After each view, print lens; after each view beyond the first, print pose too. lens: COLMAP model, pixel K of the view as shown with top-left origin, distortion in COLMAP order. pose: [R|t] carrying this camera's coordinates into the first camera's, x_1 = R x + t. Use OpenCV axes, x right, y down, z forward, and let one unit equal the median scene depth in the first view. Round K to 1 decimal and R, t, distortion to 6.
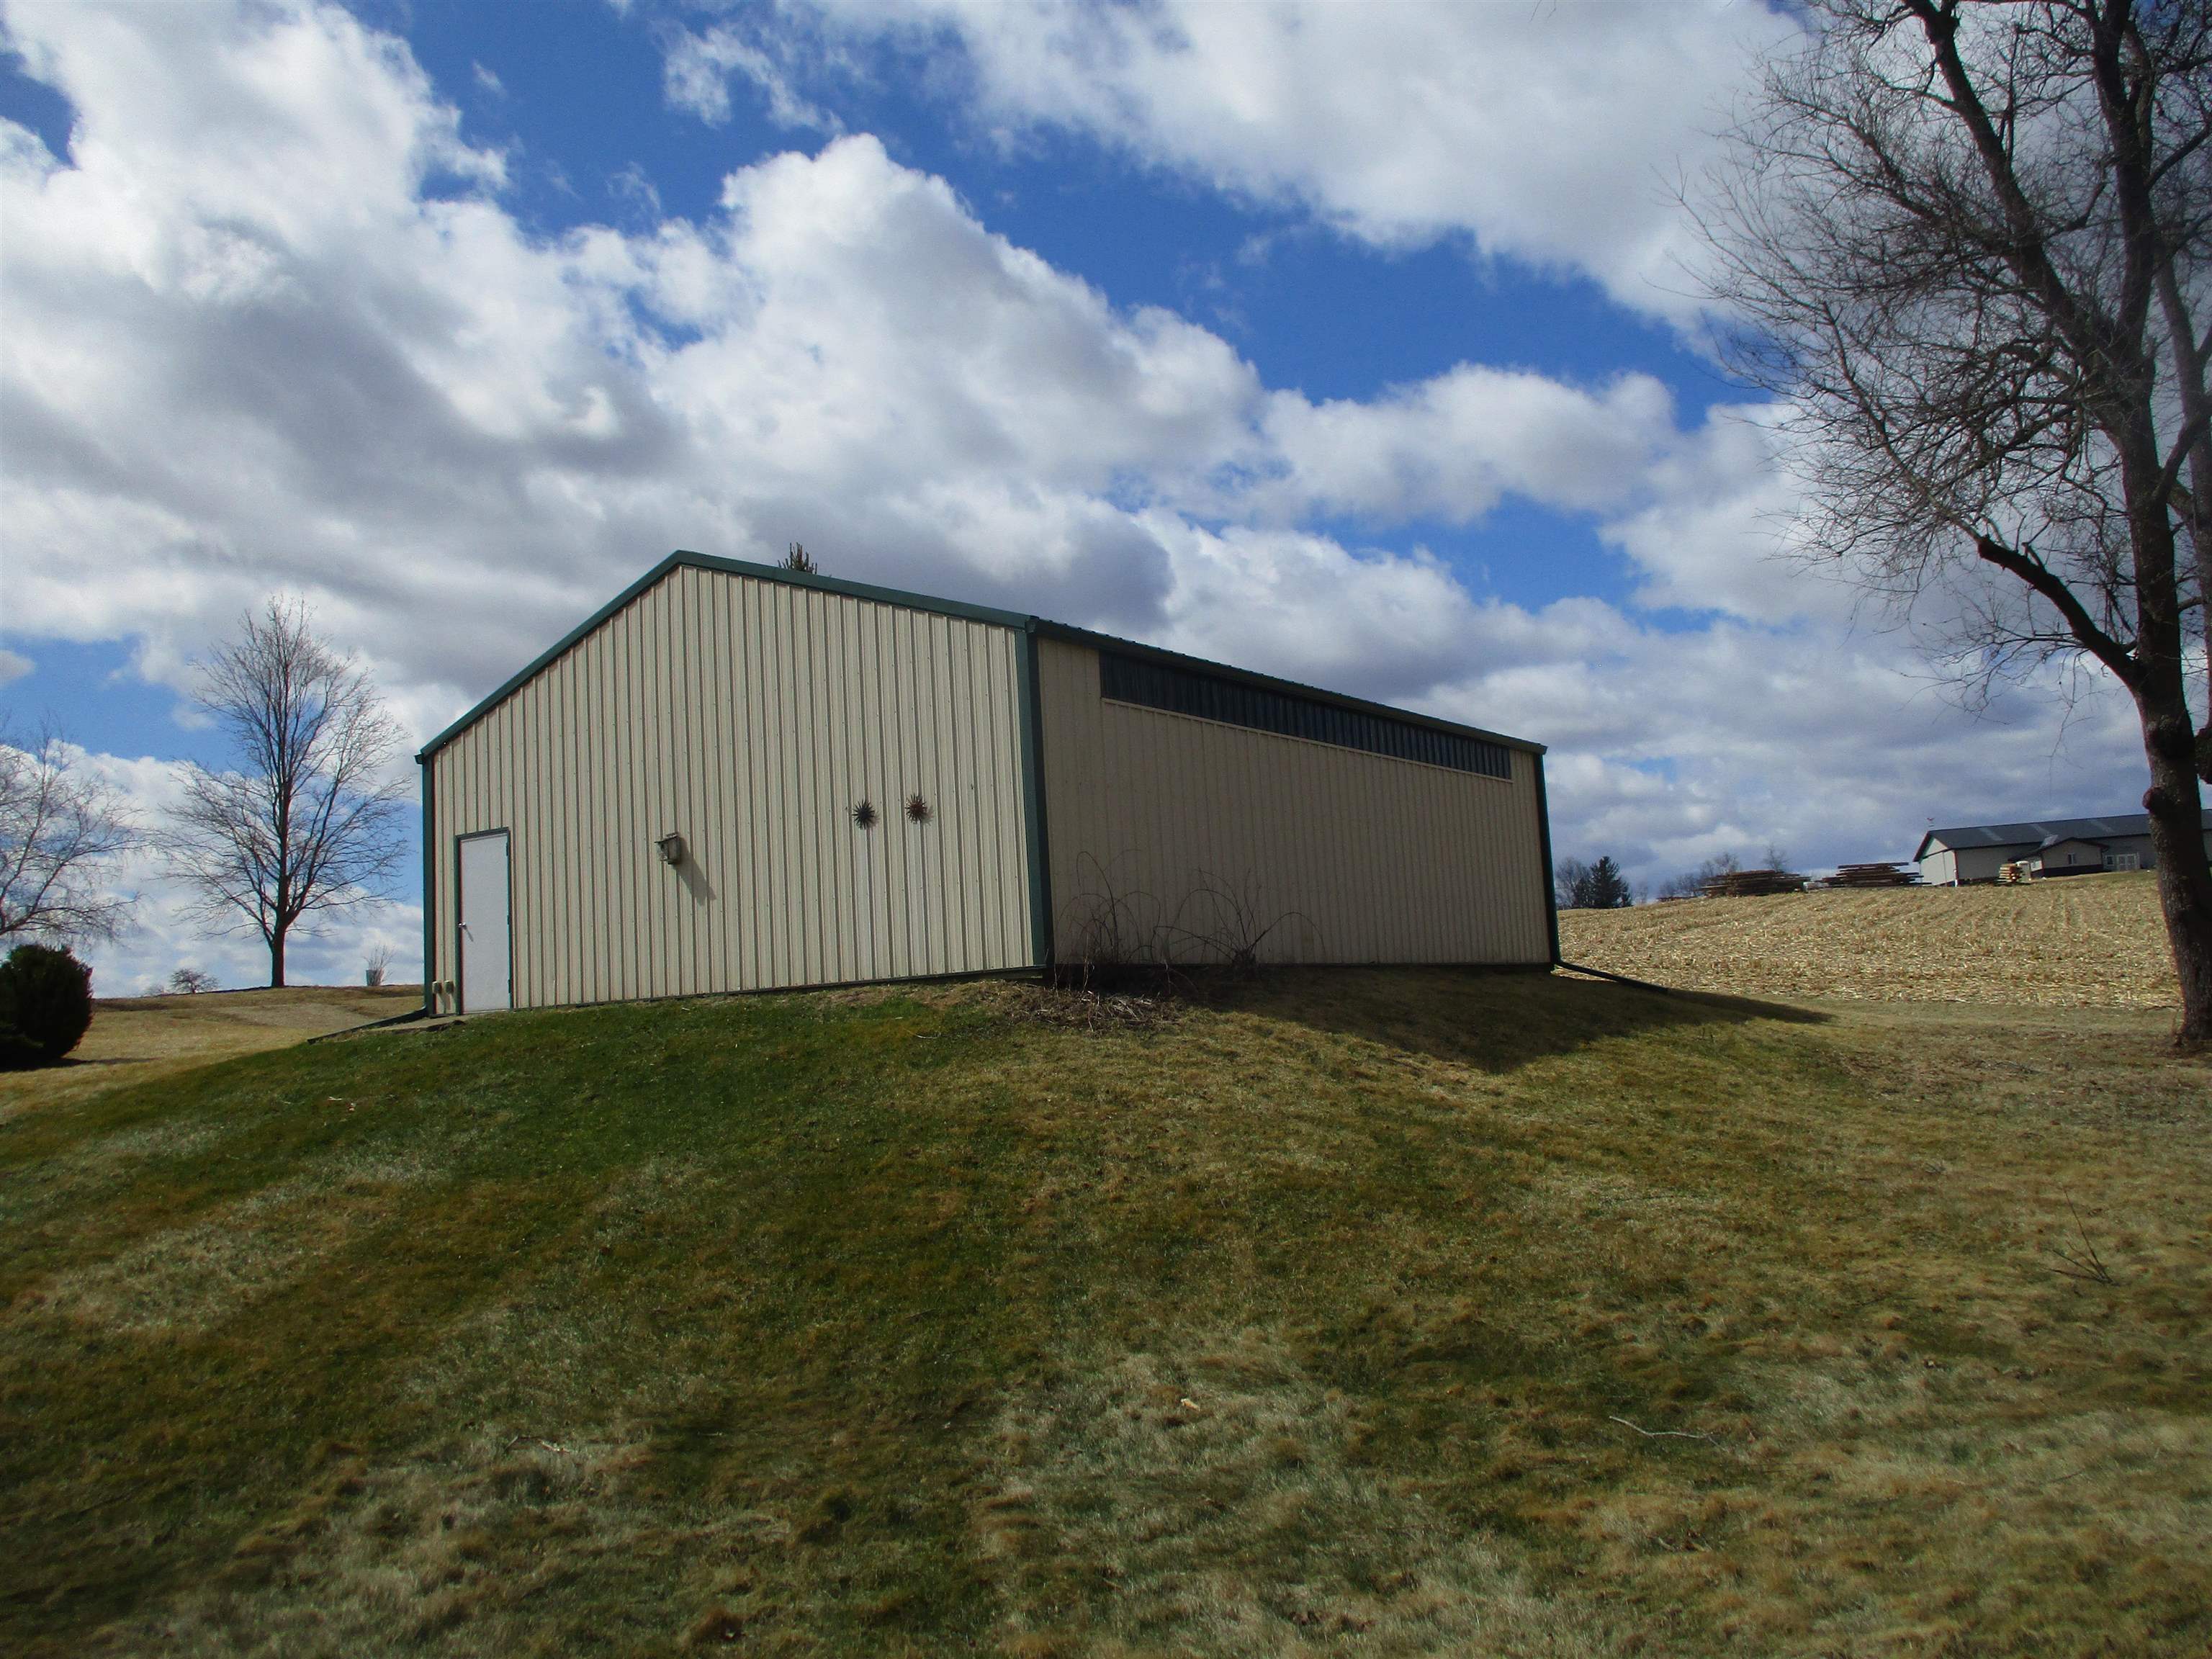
lens RADIAL K [[1835.2, 0, 1106.4], [0, 1835.2, 827.3], [0, 0, 1]] dist [-0.010055, -0.003035]
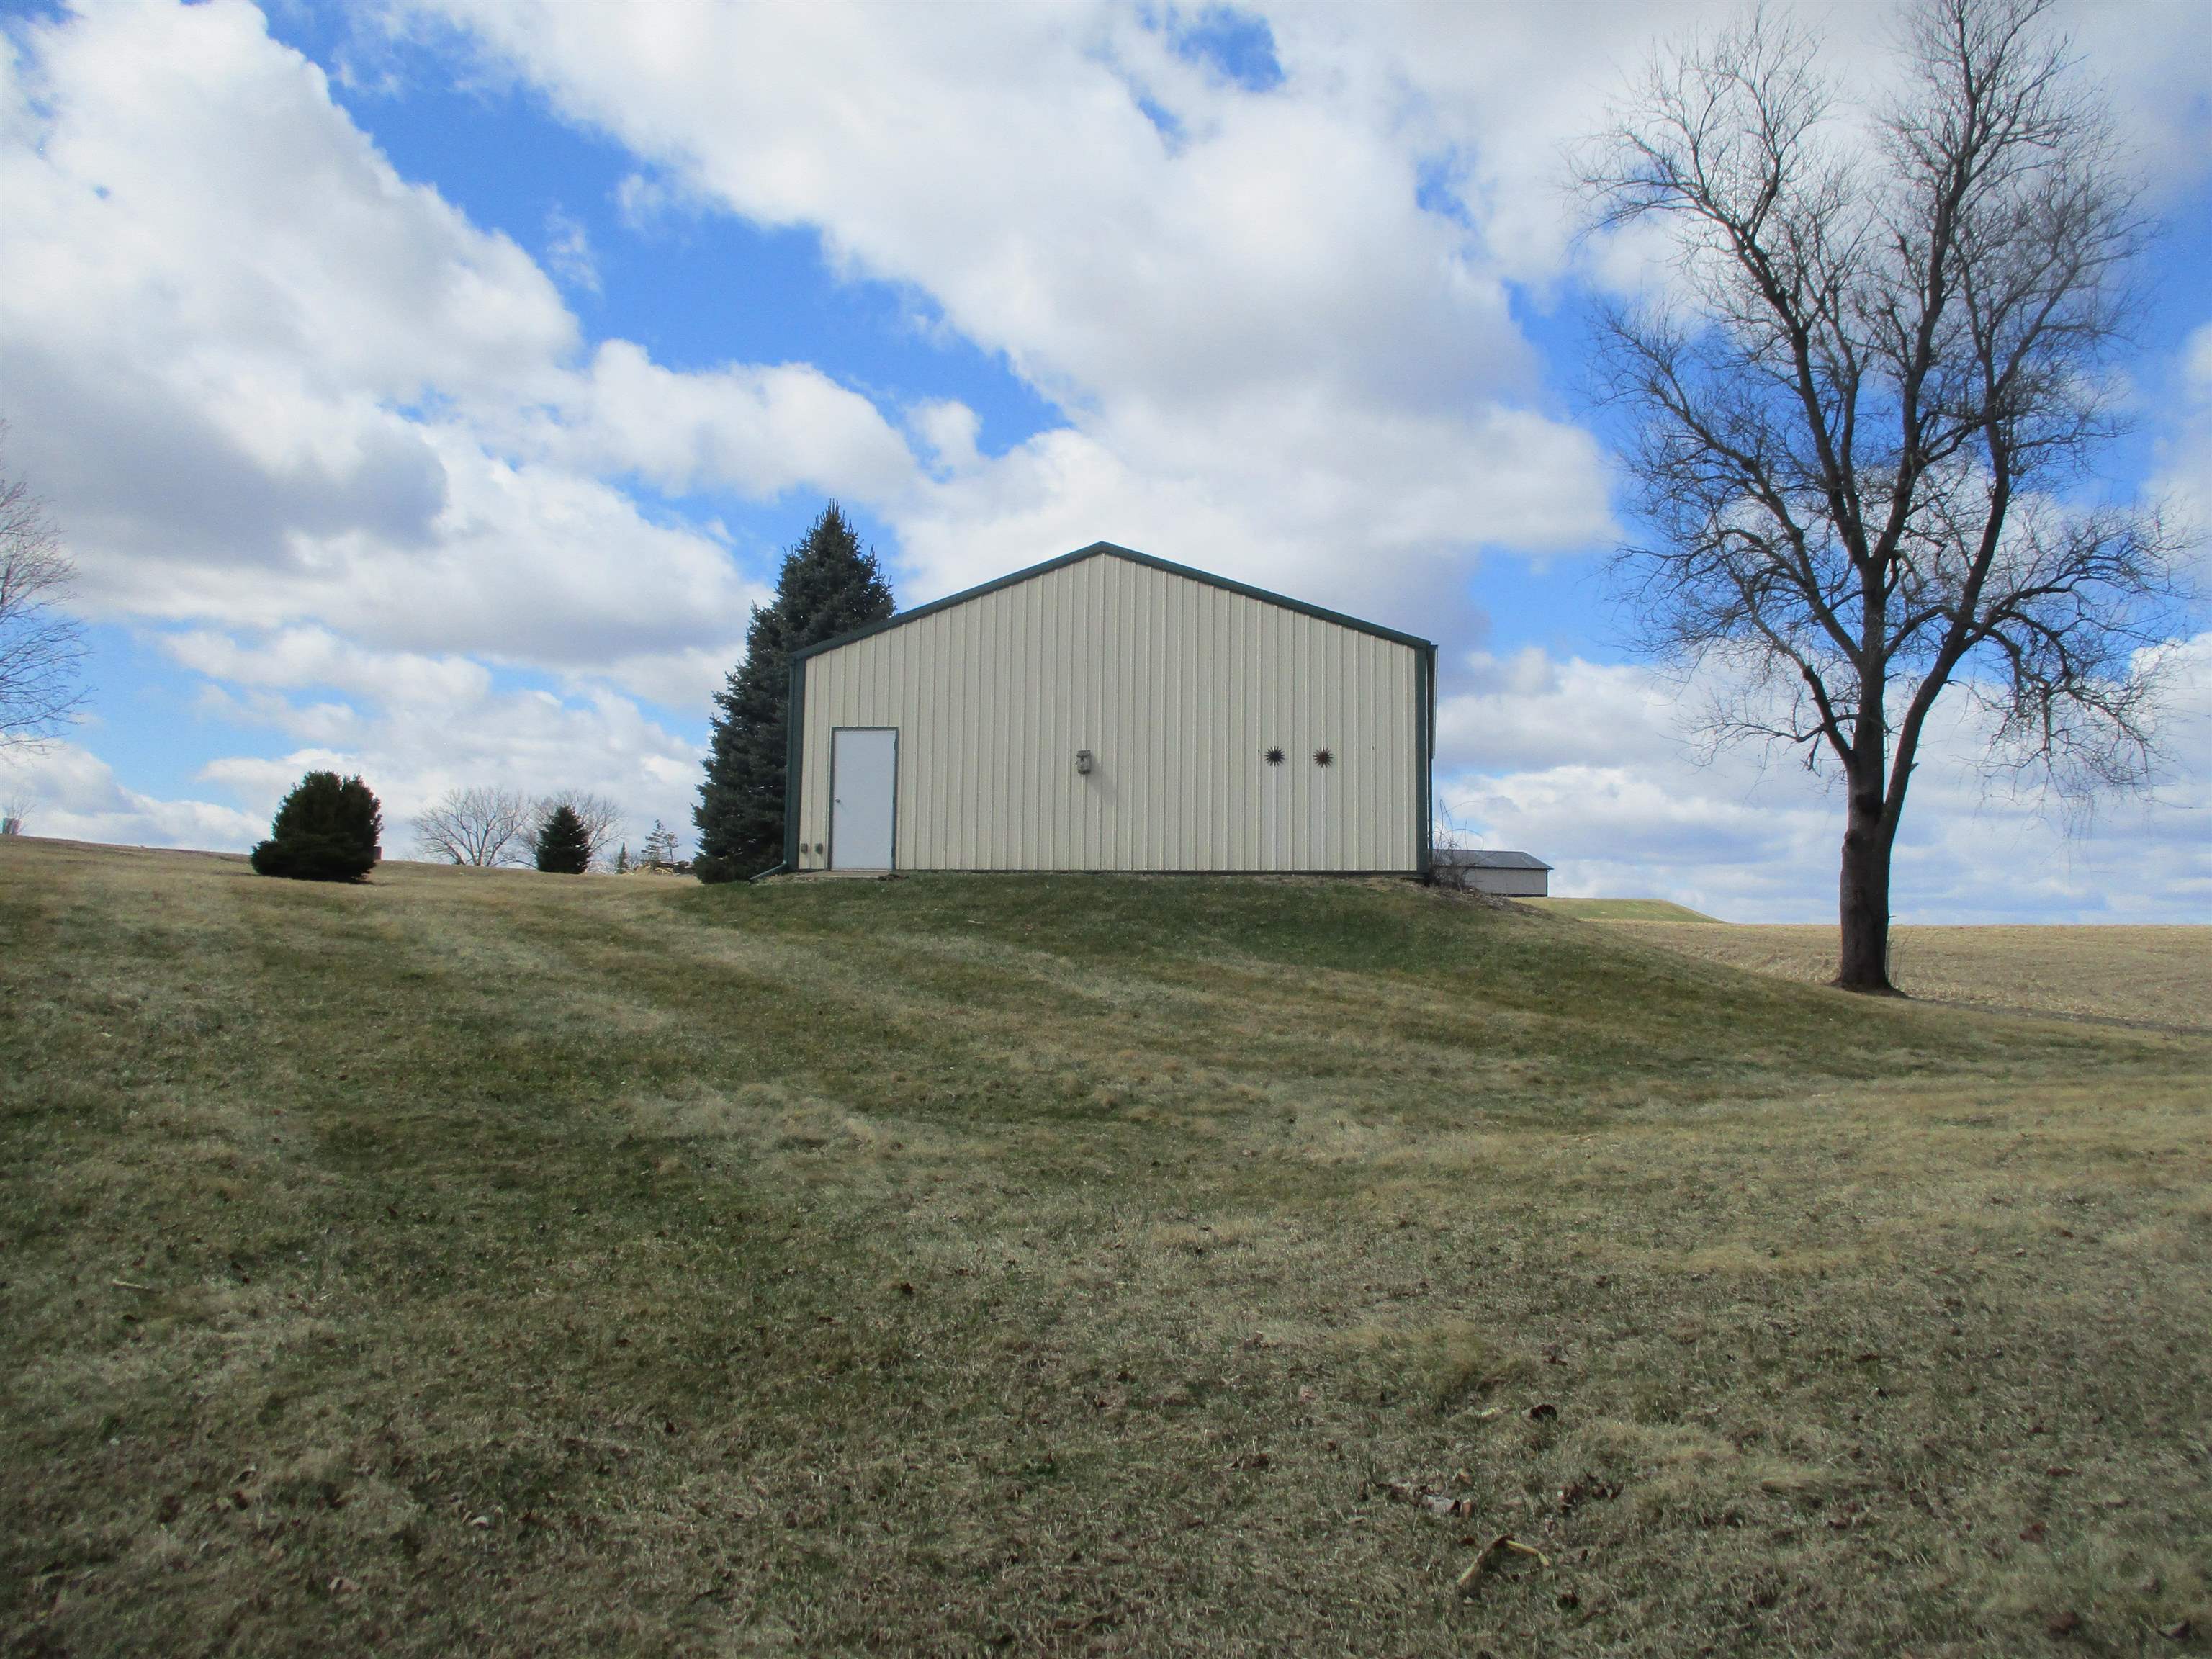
lens RADIAL K [[1835.2, 0, 1106.5], [0, 1835.2, 827.2], [0, 0, 1]] dist [-0.010055, -0.003035]
pose [[0.887697, 0.104764, 0.448351, -0.744596], [-0.110875, 0.993753, -0.012682, 0.068038], [-0.446879, -0.038454, 0.893768, -0.195030]]
